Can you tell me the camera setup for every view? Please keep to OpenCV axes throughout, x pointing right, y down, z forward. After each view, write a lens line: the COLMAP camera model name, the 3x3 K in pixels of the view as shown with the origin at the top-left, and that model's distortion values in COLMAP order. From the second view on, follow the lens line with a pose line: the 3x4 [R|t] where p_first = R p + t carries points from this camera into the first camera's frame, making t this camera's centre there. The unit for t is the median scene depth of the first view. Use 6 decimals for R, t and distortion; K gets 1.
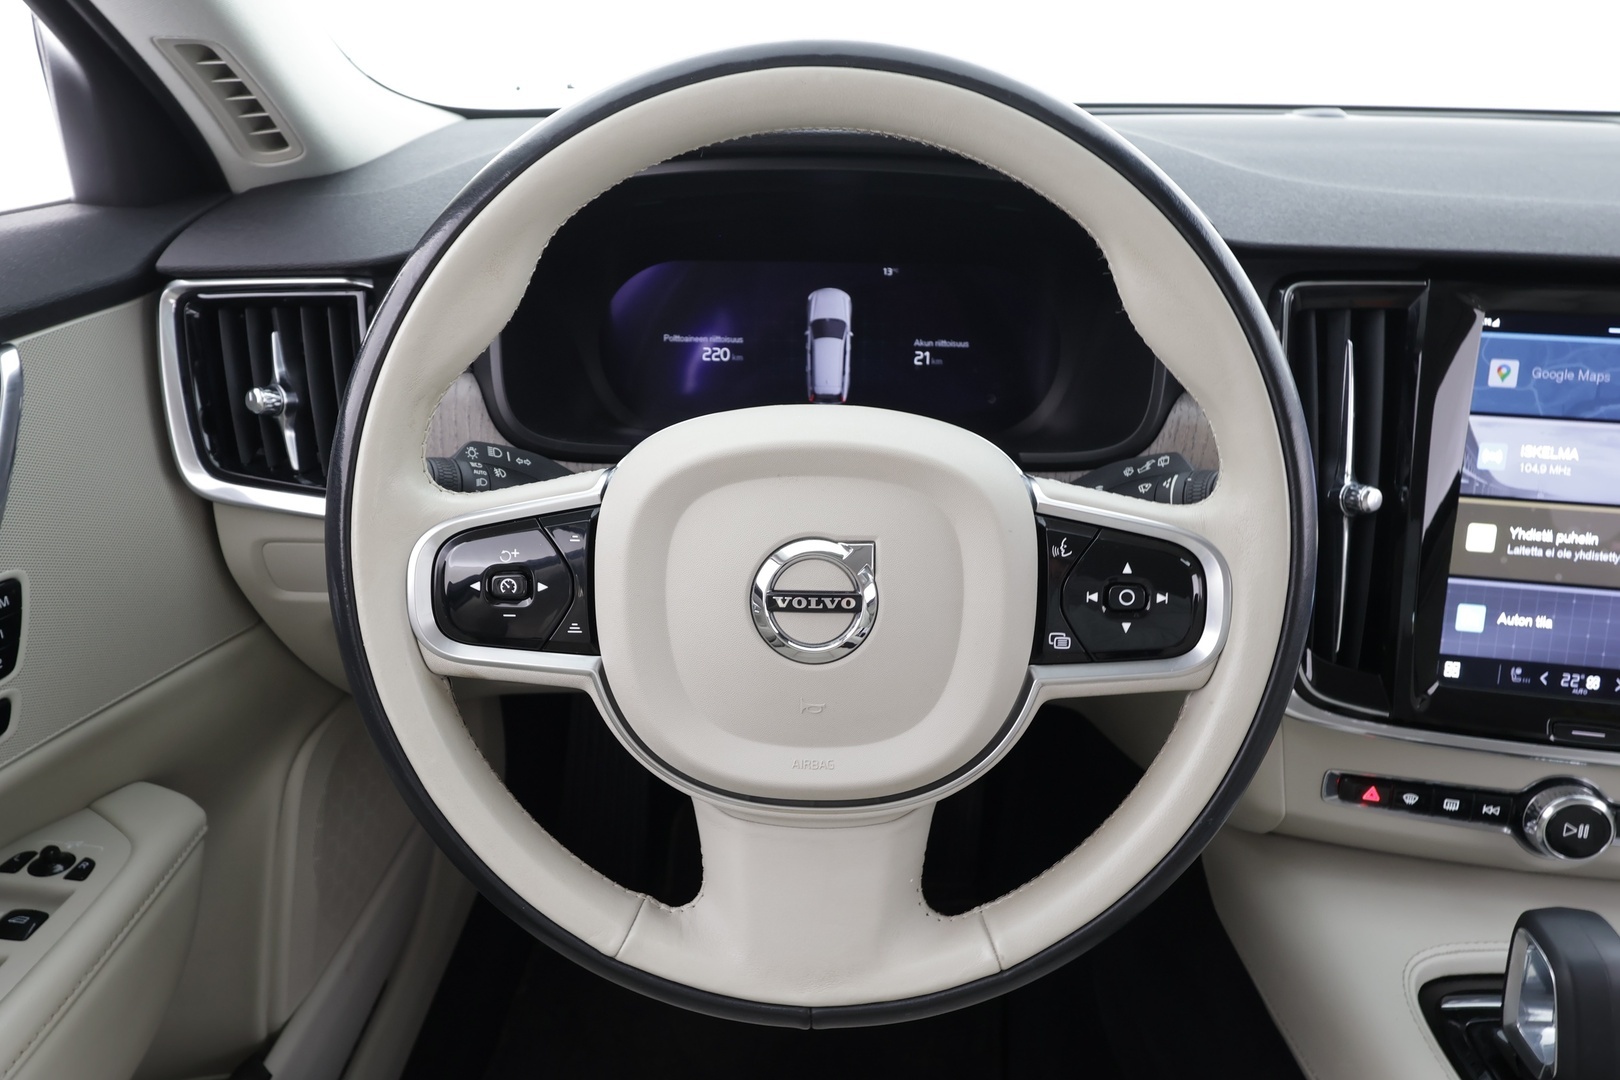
lens RADIAL K [[1040.9, 0, 810.0], [0, 1040.9, 540.0], [0, 0, 1]] dist [0.002894, 0.001284]
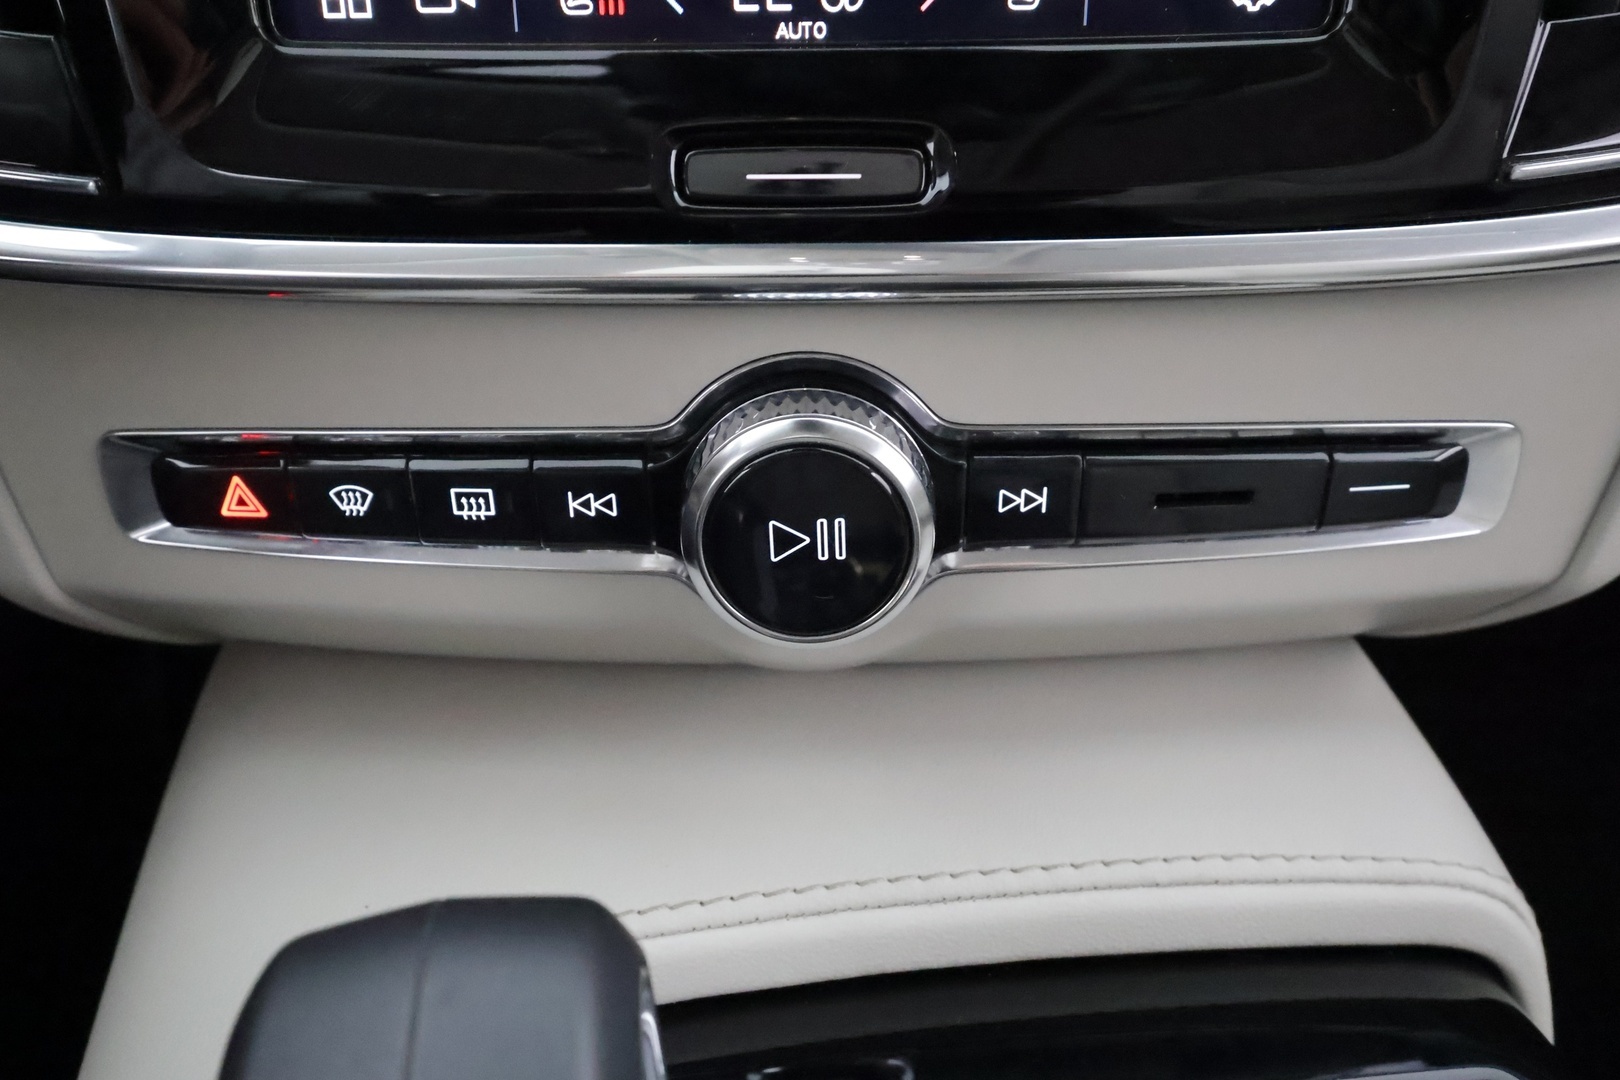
lens RADIAL K [[1119.8, 0, 810.0], [0, 1119.8, 540.0], [0, 0, 1]] dist [0.005316, 0.001937]
pose [[0.985828, -0.116994, 0.120230, 0.698236], [0.090561, 0.974428, 0.205644, 0.216217], [-0.141214, -0.191841, 0.971213, 0.703099]]
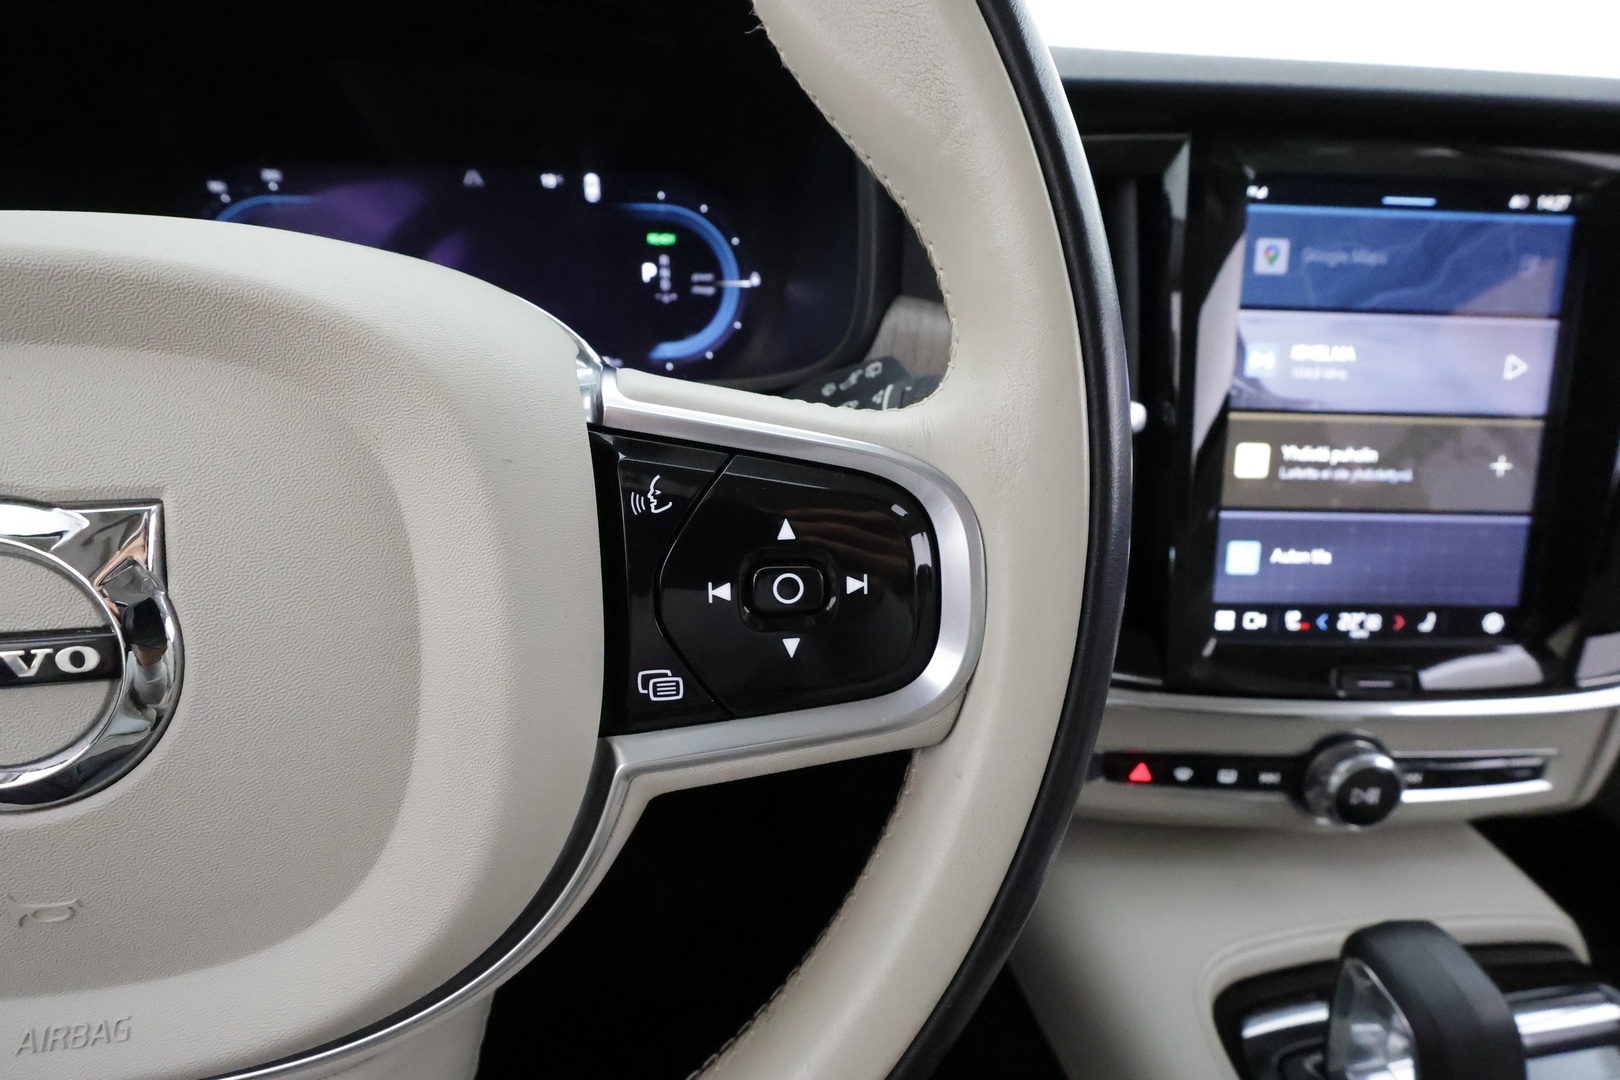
lens RADIAL K [[752.7, 0, 810.0], [0, 752.7, 540.0], [0, 0, 1]] dist [-0.003068, 0.001750]
pose [[0.980084, -0.070299, 0.185726, 0.185901], [0.063805, 0.997131, 0.040722, 0.014214], [-0.188056, -0.028061, 0.981757, 0.482809]]
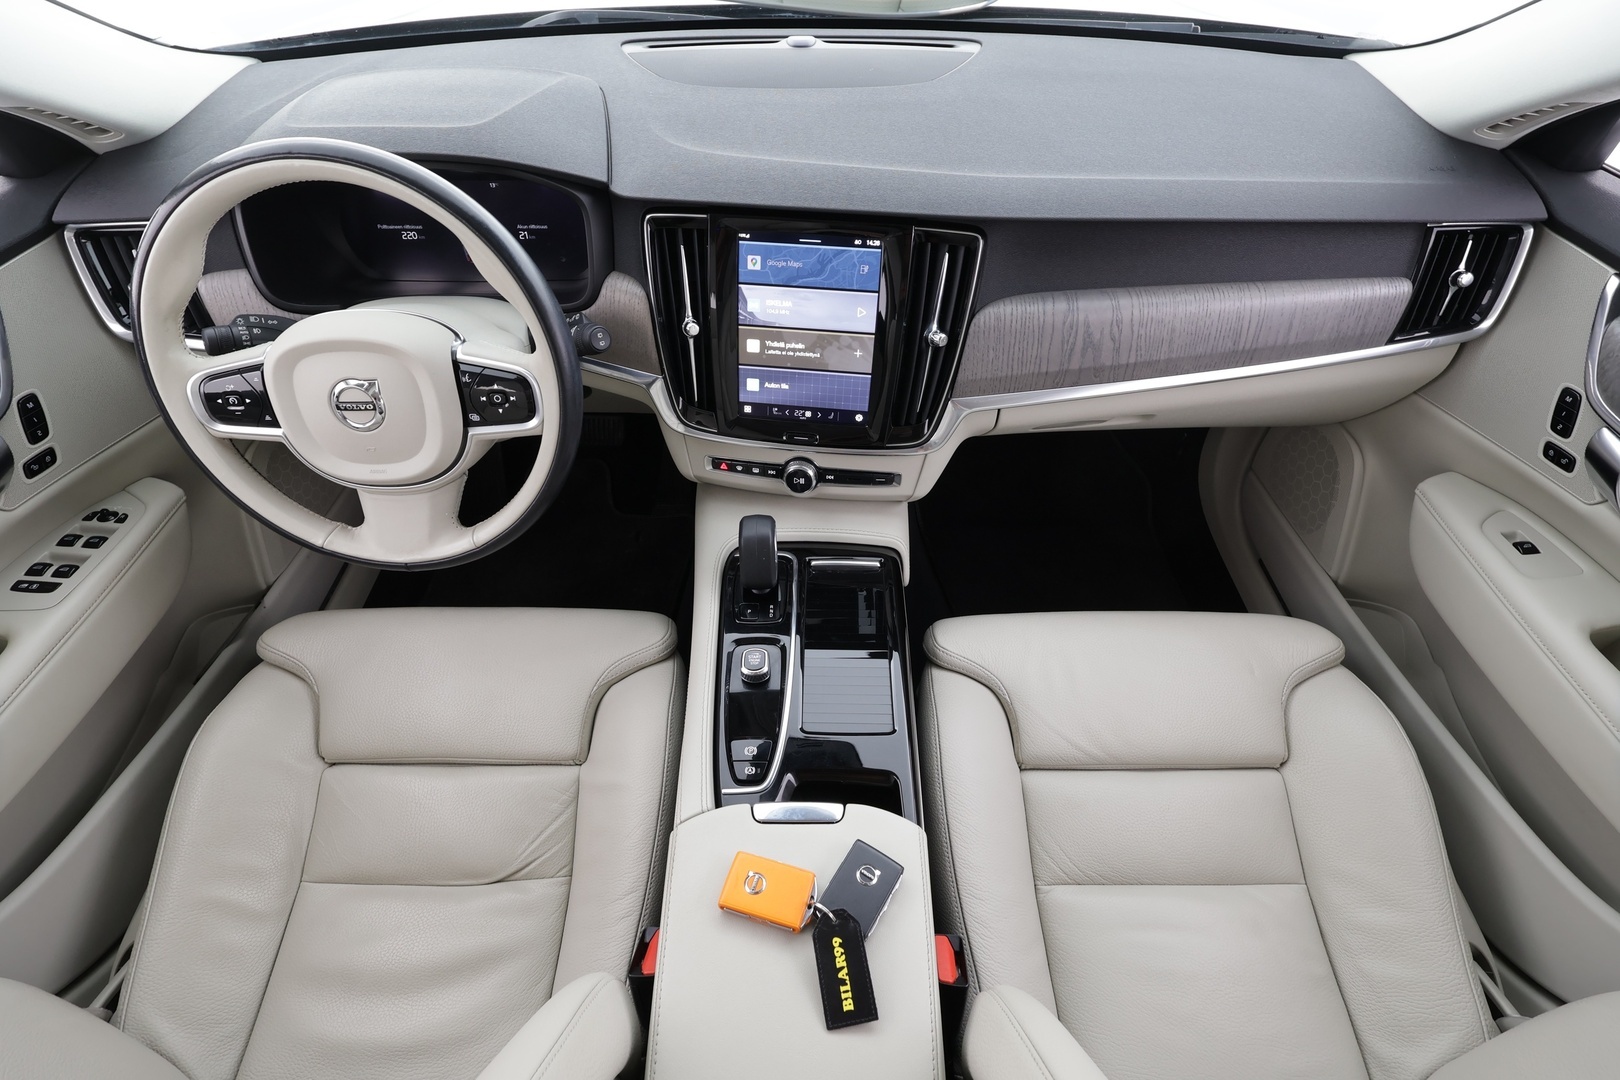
lens RADIAL K [[752.7, 0, 810.0], [0, 752.7, 540.0], [0, 0, 1]] dist [-0.003068, 0.001750]
pose [[0.999430, -0.031357, 0.012508, 0.733464], [0.024675, 0.931360, 0.363263, -0.184753], [-0.023040, -0.362748, 0.931603, -0.536782]]
